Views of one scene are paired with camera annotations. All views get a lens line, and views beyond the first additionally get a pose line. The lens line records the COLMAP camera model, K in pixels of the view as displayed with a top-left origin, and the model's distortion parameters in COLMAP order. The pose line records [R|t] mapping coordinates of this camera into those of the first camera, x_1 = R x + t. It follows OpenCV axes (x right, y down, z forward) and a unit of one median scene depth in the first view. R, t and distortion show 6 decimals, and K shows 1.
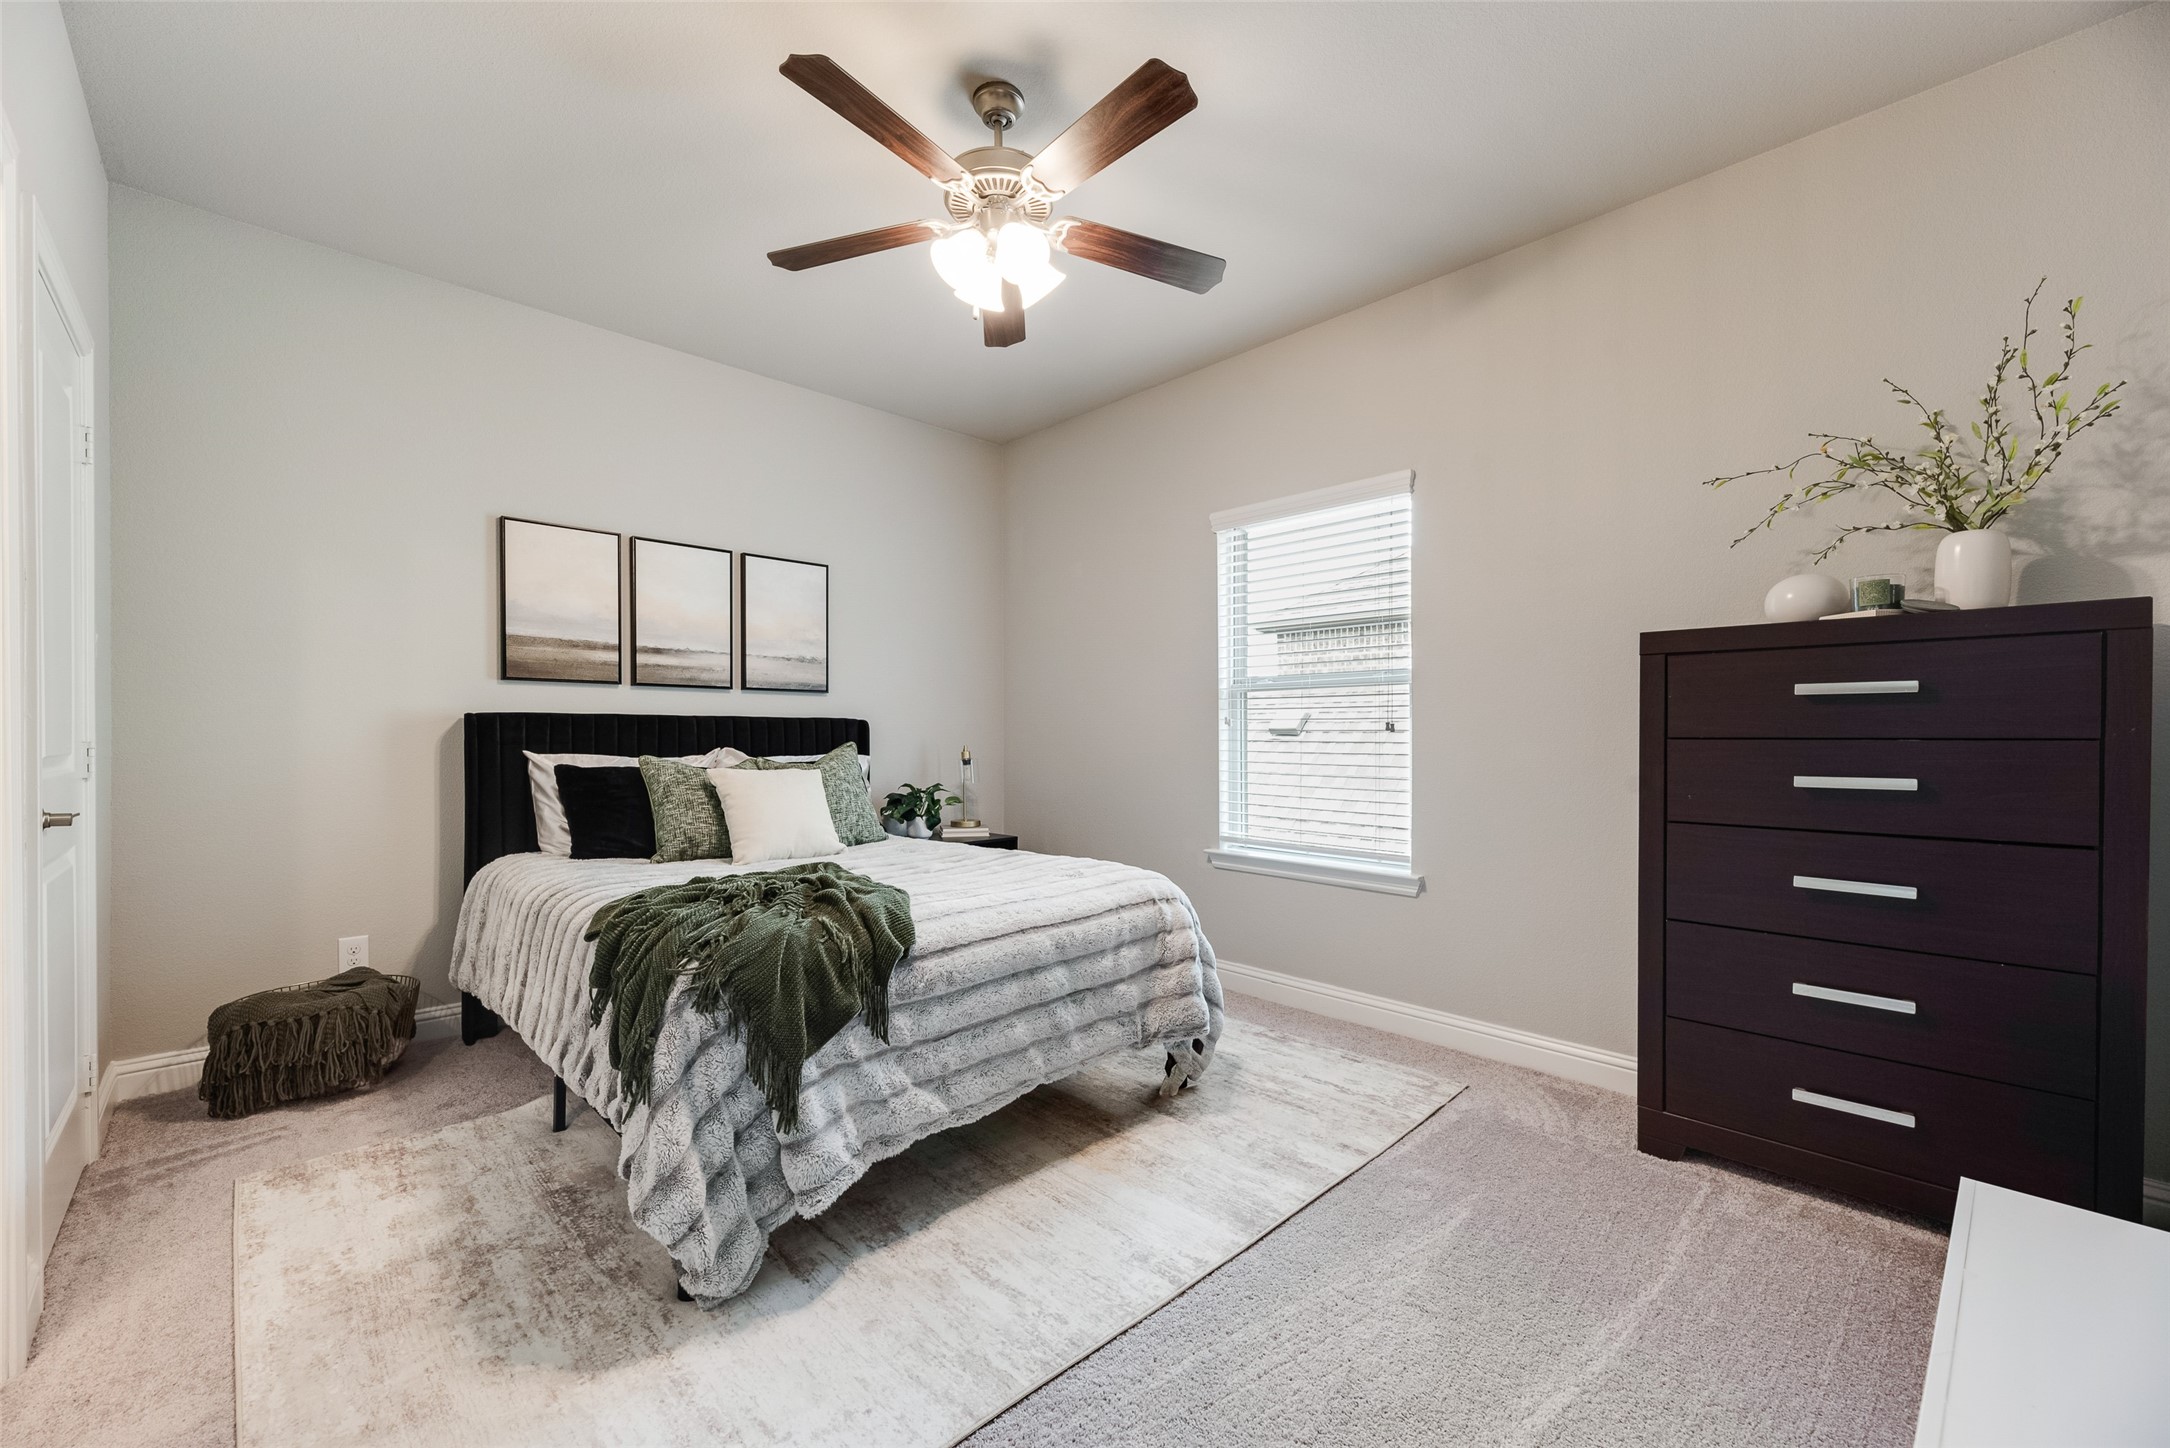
lens RADIAL K [[886.7, 0, 1067.7], [0, 886.7, 734.5], [0, 0, 1]] dist [-0.001391, 0.000041]
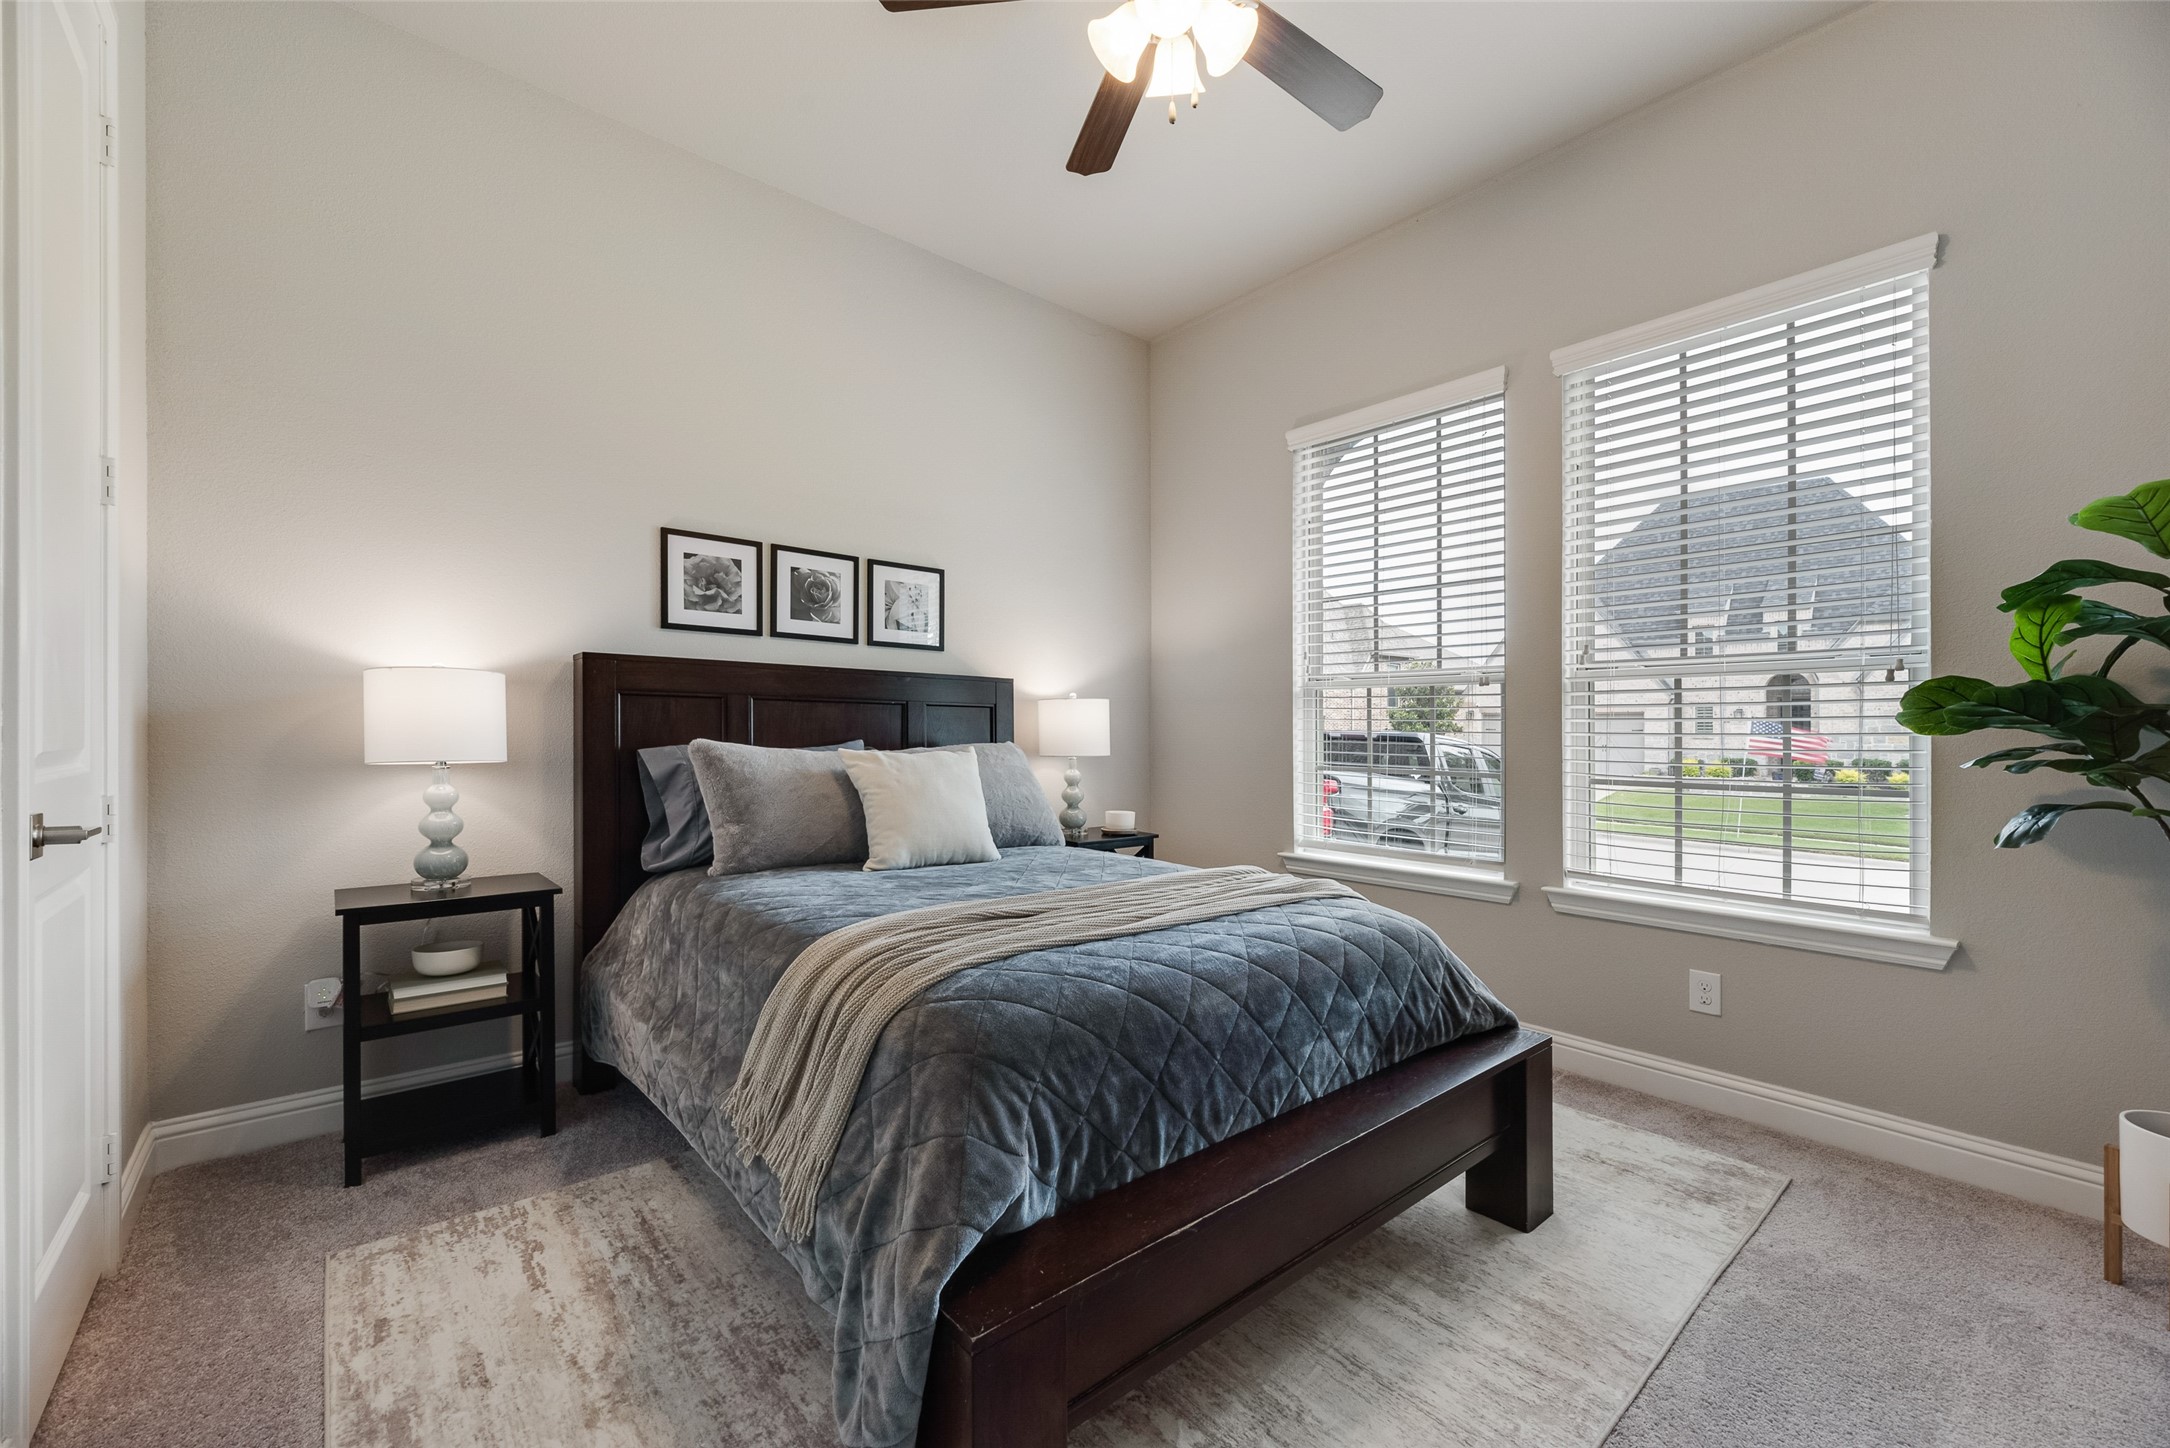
lens RADIAL K [[886.7, 0, 1103.0], [0, 886.7, 724.3], [0, 0, 1]] dist [-0.001391, 0.000041]
pose [[0.999676, 0.009927, -0.023420, -0.206917], [-0.010130, 0.999912, -0.008538, -0.000327], [0.023333, 0.008772, 0.999689, 0.228209]]
